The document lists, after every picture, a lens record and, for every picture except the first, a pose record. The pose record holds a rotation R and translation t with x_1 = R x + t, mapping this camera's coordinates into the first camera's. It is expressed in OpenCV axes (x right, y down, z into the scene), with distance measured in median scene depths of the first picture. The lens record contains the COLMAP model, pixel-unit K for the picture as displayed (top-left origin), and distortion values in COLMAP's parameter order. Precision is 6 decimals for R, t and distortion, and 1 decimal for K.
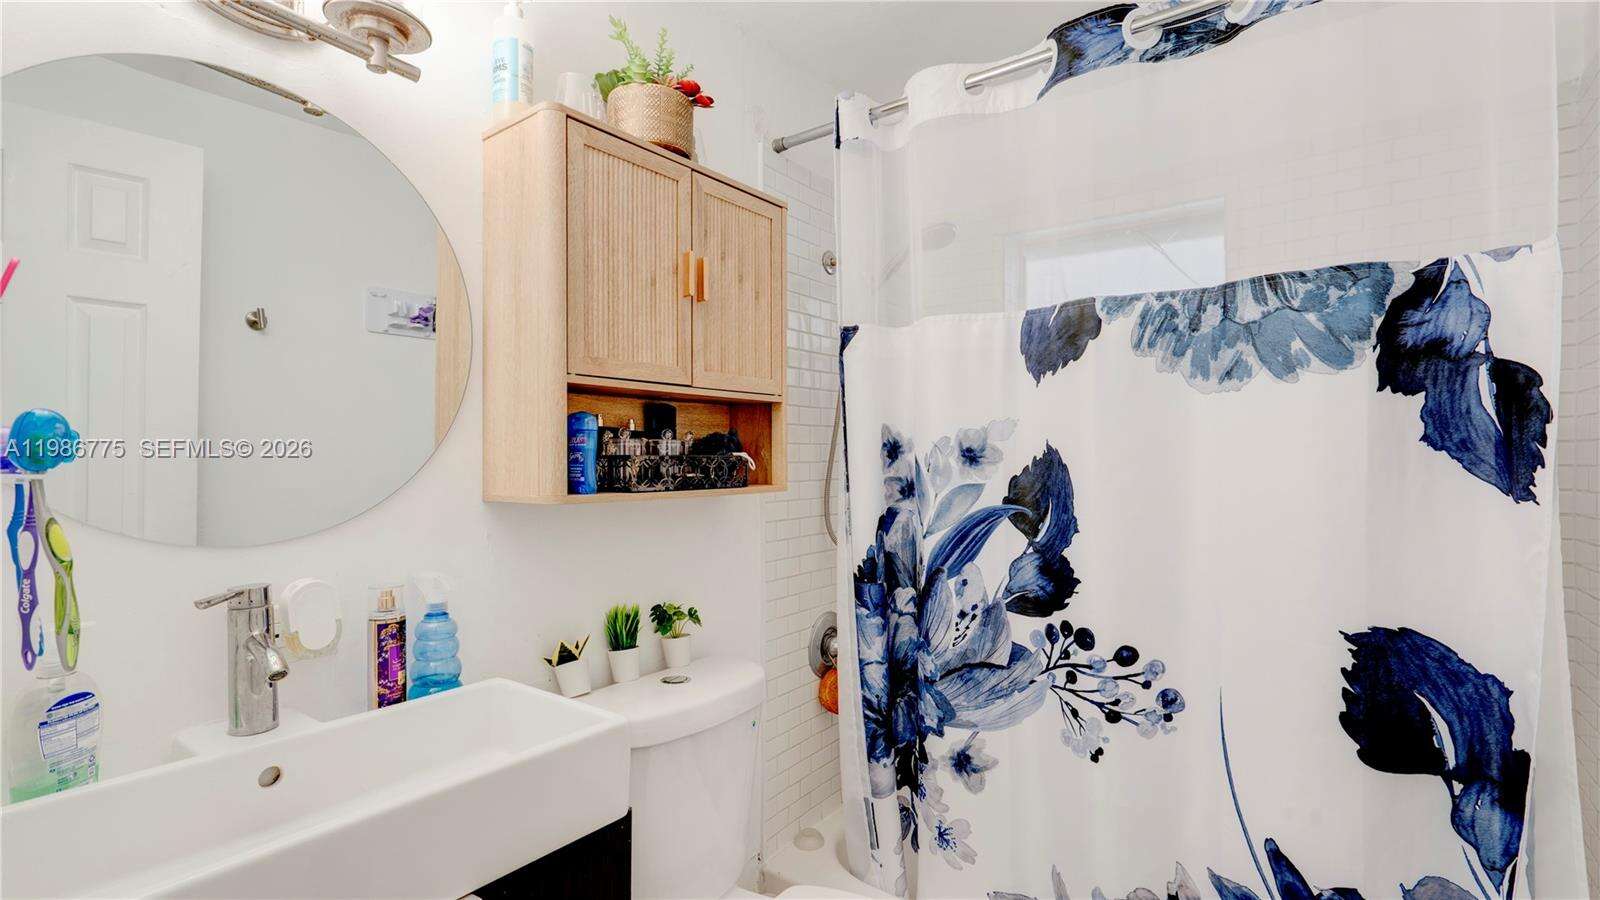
lens RADIAL K [[743.9, 0, 794.2], [0, 743.9, 435.7], [0, 0, 1]] dist [0.000037, 0.001939]
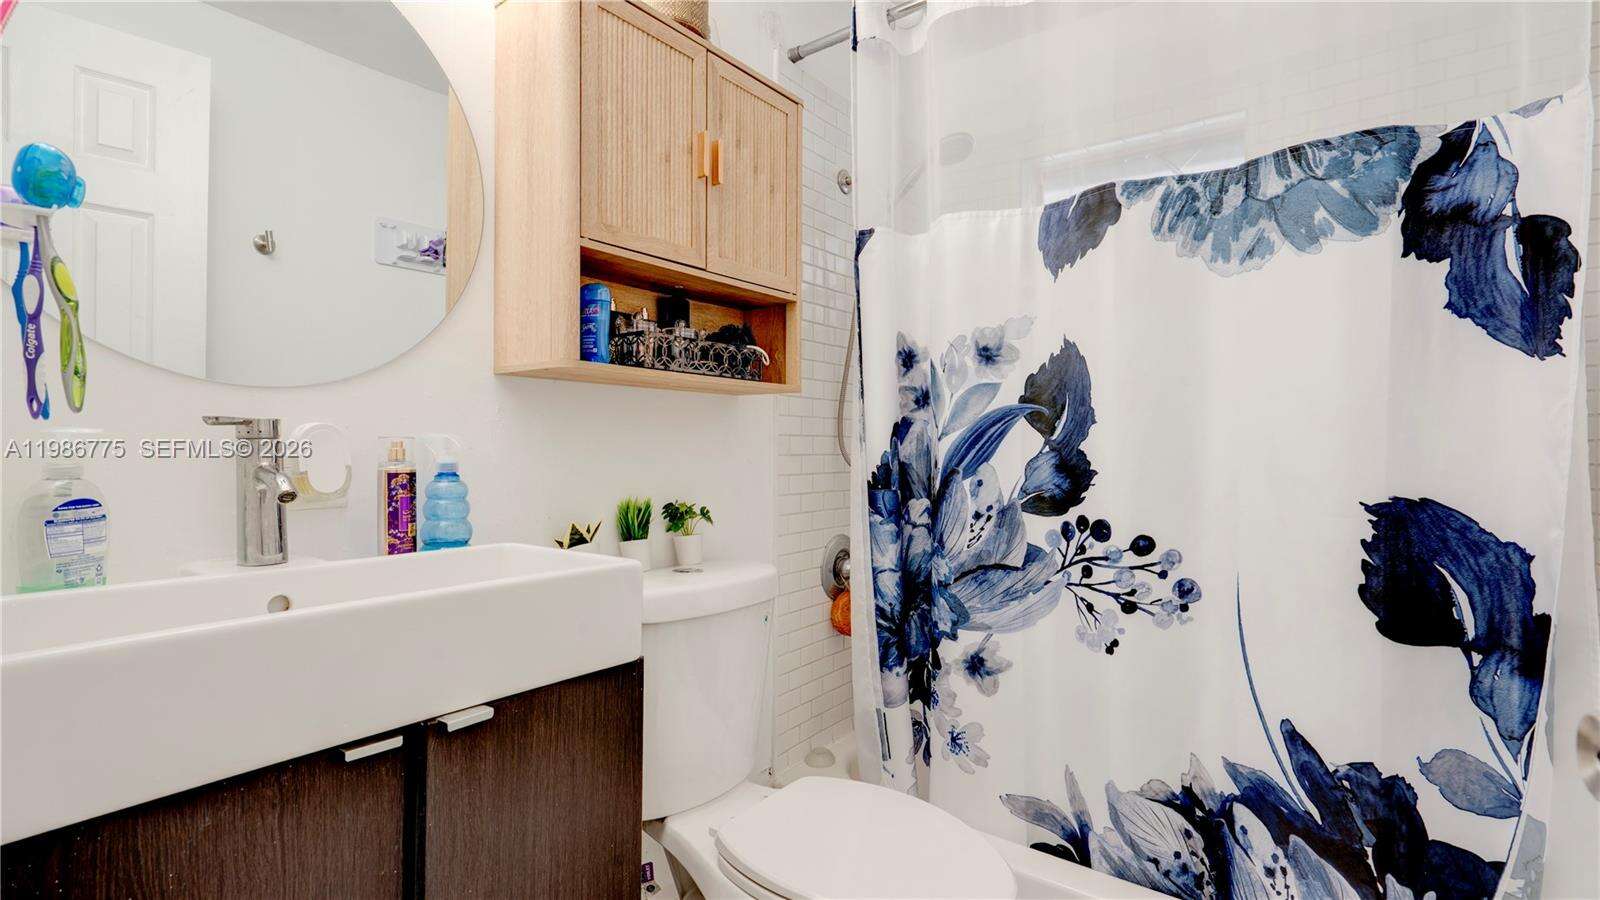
lens RADIAL K [[743.9, 0, 801.0], [0, 743.9, 546.3], [0, 0, 1]] dist [0.000037, 0.001939]
pose [[0.999976, 0.006938, 0.000216, -0.009167], [-0.006939, 0.999943, 0.008107, 0.299437], [-0.000160, -0.008109, 0.999967, 0.009802]]
